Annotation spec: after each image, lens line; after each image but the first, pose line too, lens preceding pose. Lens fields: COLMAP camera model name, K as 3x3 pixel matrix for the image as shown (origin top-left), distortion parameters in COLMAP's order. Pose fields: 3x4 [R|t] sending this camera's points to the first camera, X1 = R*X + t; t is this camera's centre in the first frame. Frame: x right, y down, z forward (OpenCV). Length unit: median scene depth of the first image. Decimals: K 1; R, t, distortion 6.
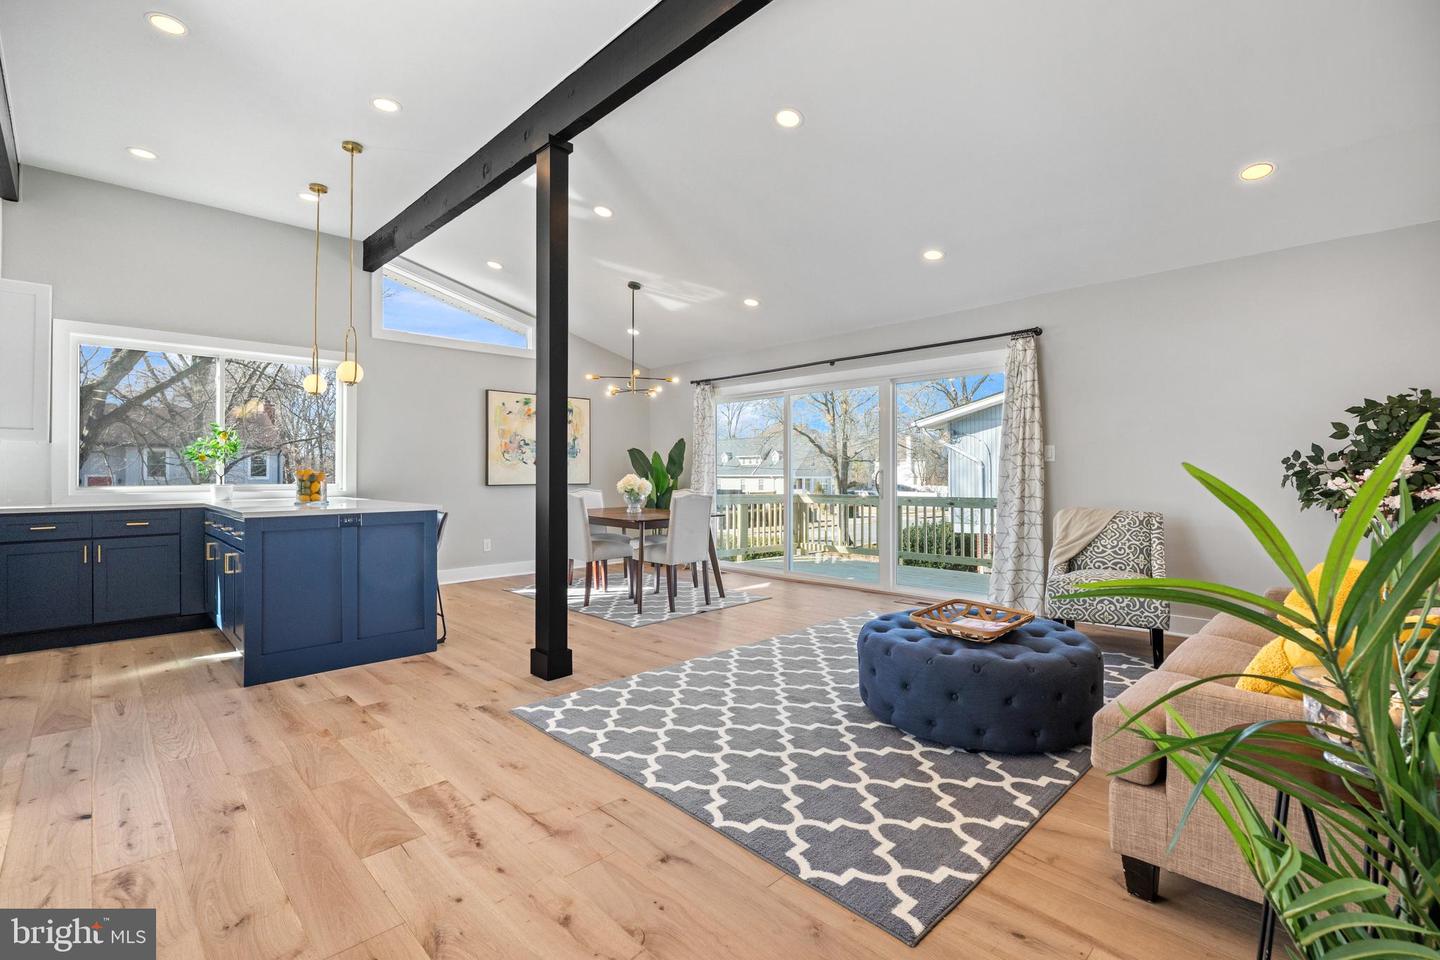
lens RADIAL K [[648.3, 0, 726.9], [0, 648.3, 472.3], [0, 0, 1]] dist [-0.008403, 0.000803]
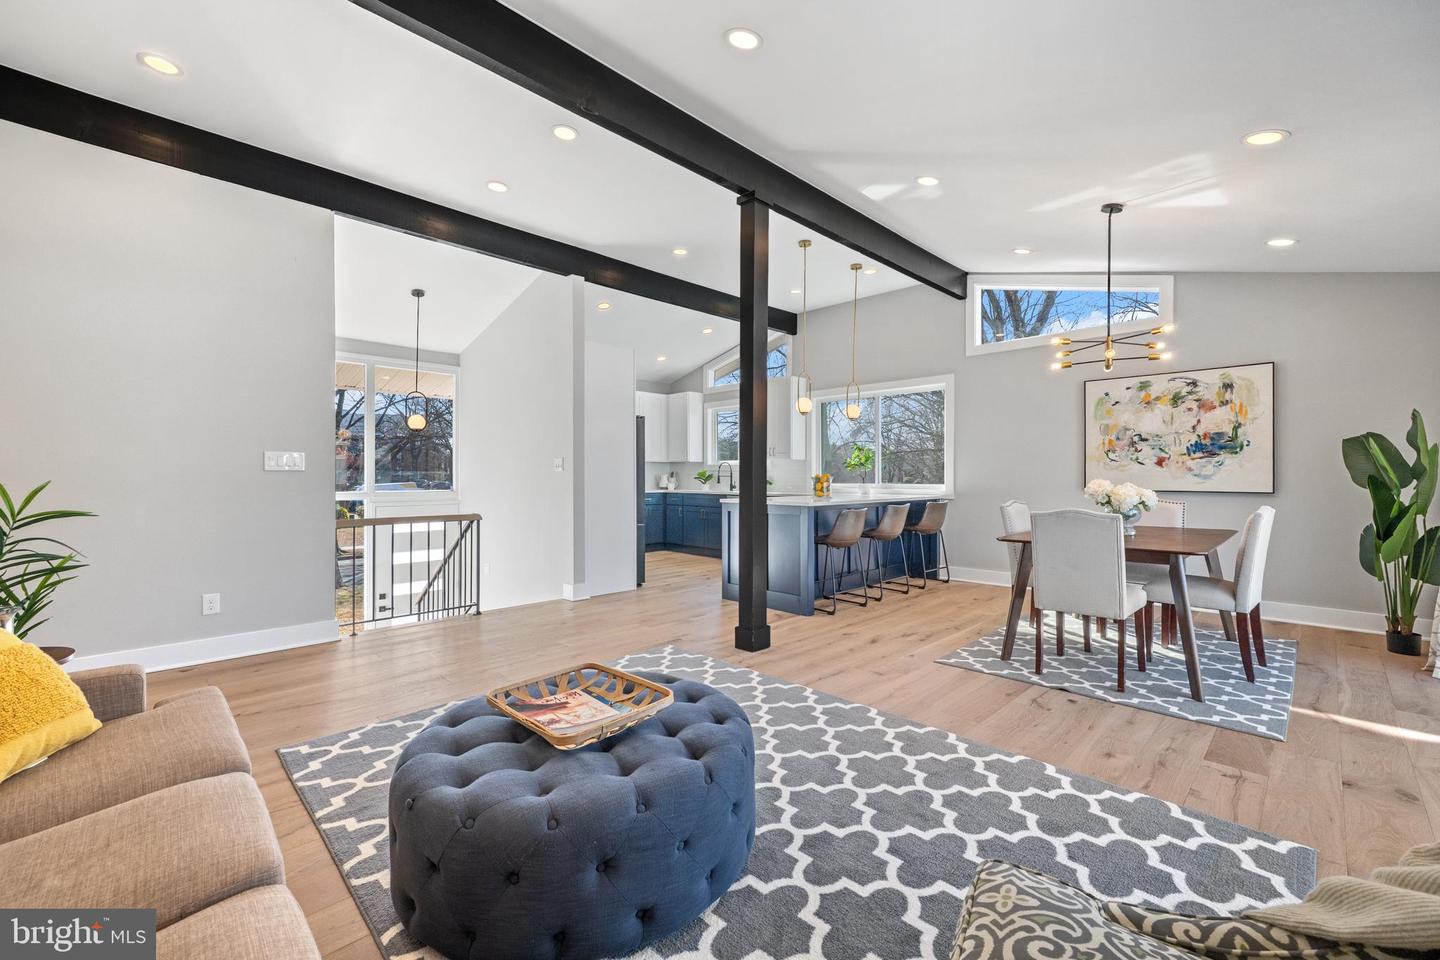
lens RADIAL K [[594.6, 0, 718.2], [0, 594.6, 473.7], [0, 0, 1]] dist [0.015139, -0.000081]
pose [[-0.005527, -0.001964, -0.999983, 0.864221], [0.002875, 0.999994, -0.001980, -0.004469], [0.999981, -0.002886, -0.005522, 0.995789]]
